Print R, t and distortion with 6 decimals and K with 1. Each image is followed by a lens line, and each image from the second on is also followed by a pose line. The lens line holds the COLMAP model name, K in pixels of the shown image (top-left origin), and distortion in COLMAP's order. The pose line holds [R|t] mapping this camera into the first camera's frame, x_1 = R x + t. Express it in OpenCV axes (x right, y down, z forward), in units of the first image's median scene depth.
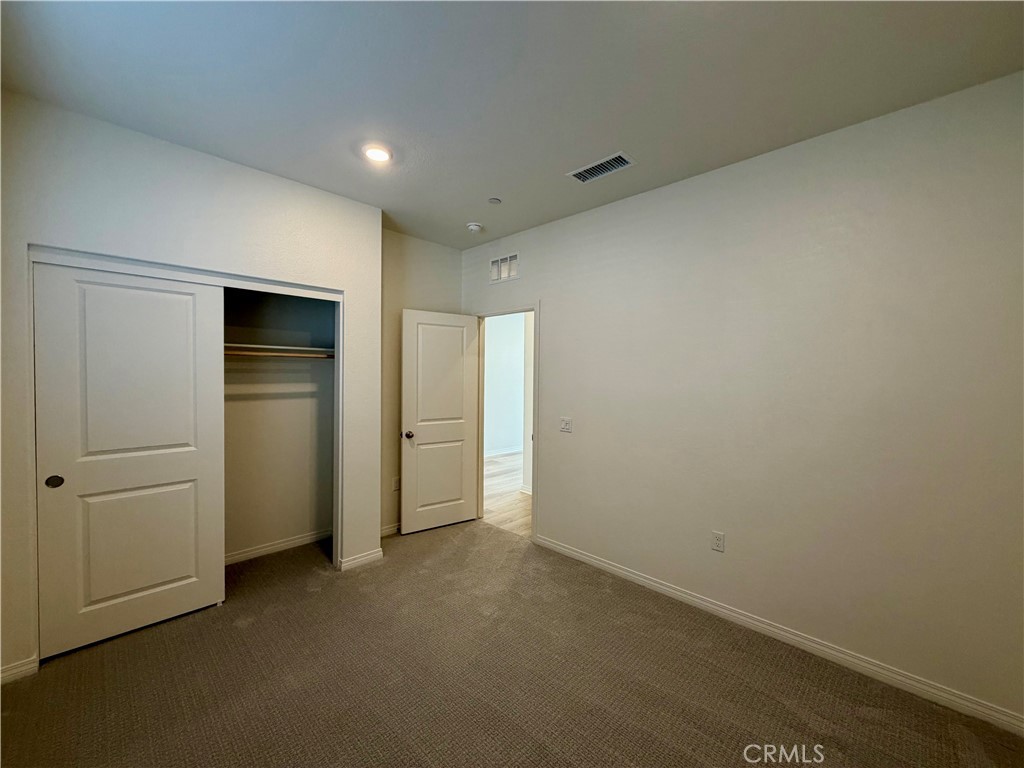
lens RADIAL K [[408.1, 0, 510.4], [0, 408.1, 384.5], [0, 0, 1]] dist [-0.002487, 0.000176]
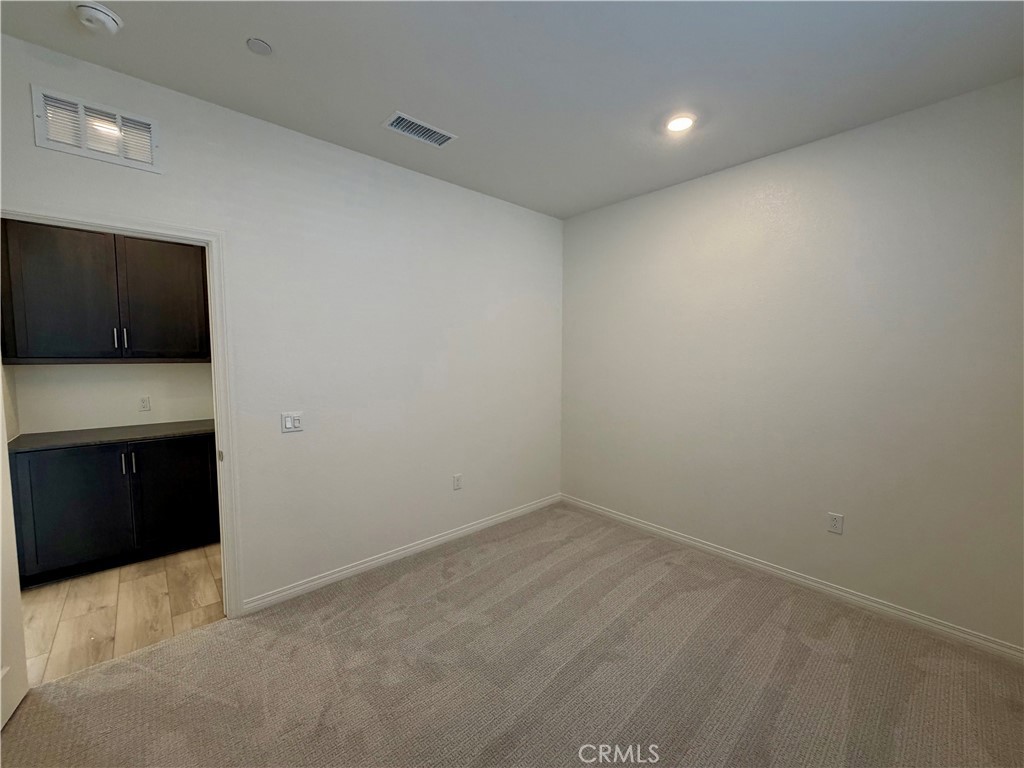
lens RADIAL K [[408.1, 0, 510.4], [0, 408.1, 384.5], [0, 0, 1]] dist [-0.002487, 0.000176]
pose [[0.058433, -0.084504, 0.994708, -0.303574], [0.023083, 0.996259, 0.083280, -0.010956], [-0.998024, 0.018094, 0.060165, 0.307886]]
